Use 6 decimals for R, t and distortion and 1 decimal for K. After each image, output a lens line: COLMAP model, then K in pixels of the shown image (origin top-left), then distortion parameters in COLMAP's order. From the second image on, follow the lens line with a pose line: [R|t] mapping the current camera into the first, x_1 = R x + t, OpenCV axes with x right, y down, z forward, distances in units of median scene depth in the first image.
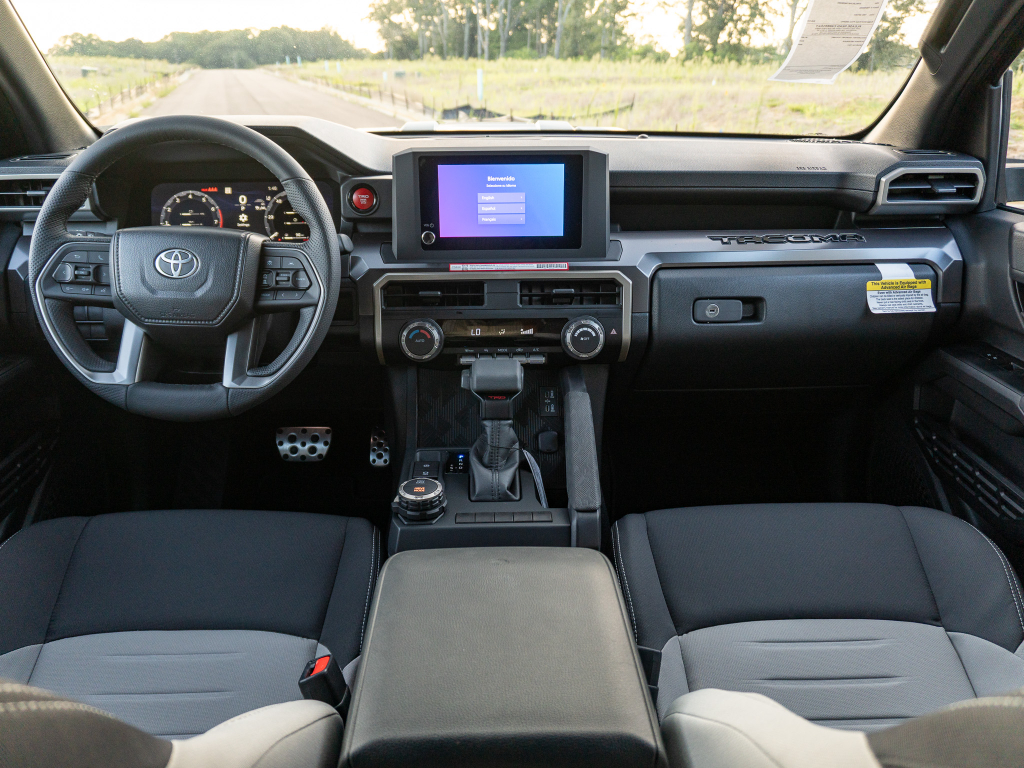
lens RADIAL K [[780.9, 0, 512.0], [0, 780.9, 384.0], [0, 0, 1]] dist [-0.015654, 0.003502]
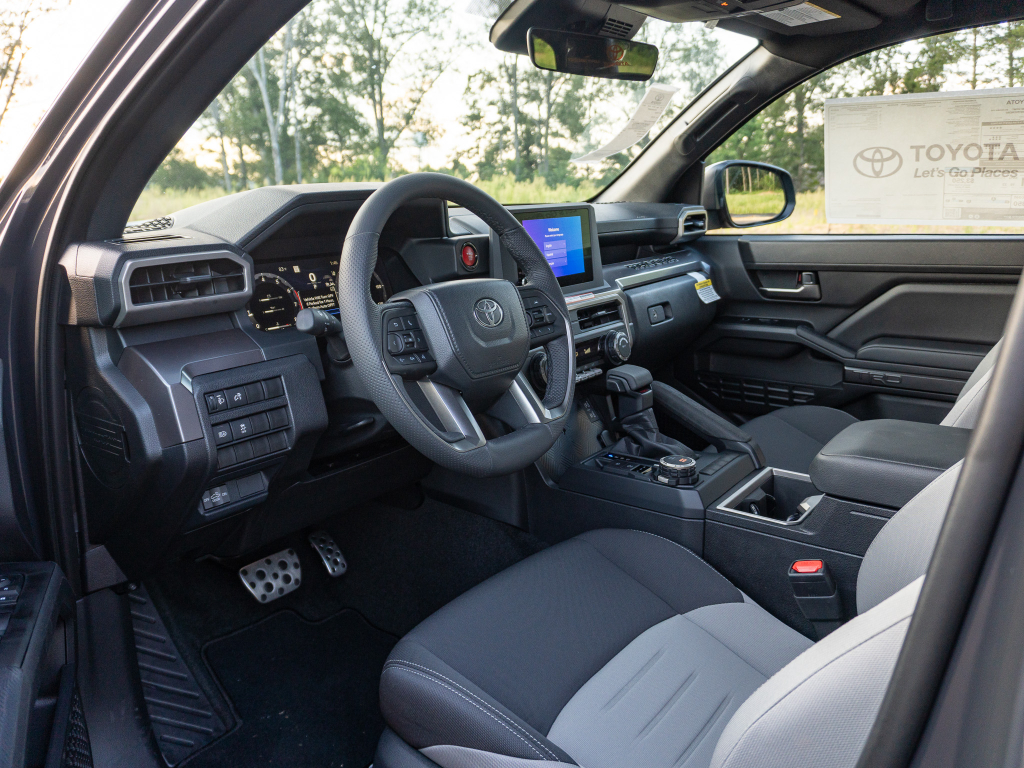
lens RADIAL K [[842.1, 0, 512.0], [0, 842.1, 384.0], [0, 0, 1]] dist [-0.015067, -0.005709]
pose [[0.617176, -0.191410, 0.763188, -1.077858], [0.312392, 0.949844, -0.014402, -0.037191], [-0.722153, 0.247303, 0.646016, 0.261209]]
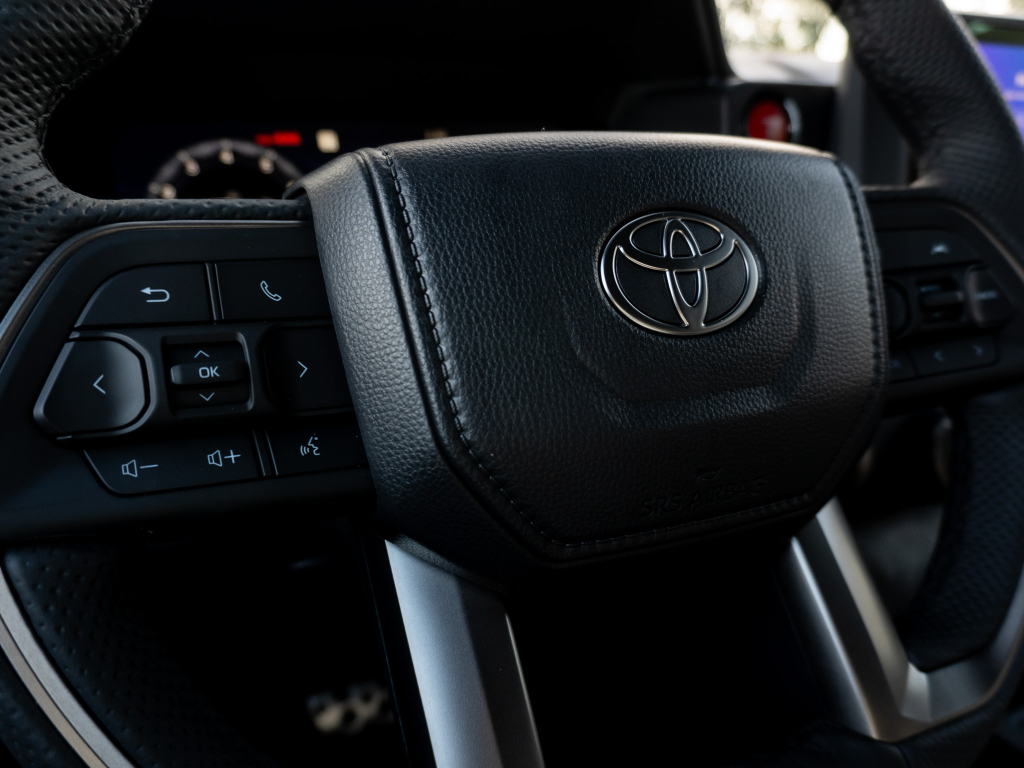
lens RADIAL K [[780.9, 0, 512.0], [0, 780.9, 384.0], [0, 0, 1]] dist [-0.015654, 0.003502]
pose [[0.923463, -0.137120, 0.358350, -0.483085], [0.169668, 0.983620, -0.060856, -0.101614], [-0.344136, 0.116999, 0.931602, 0.695602]]
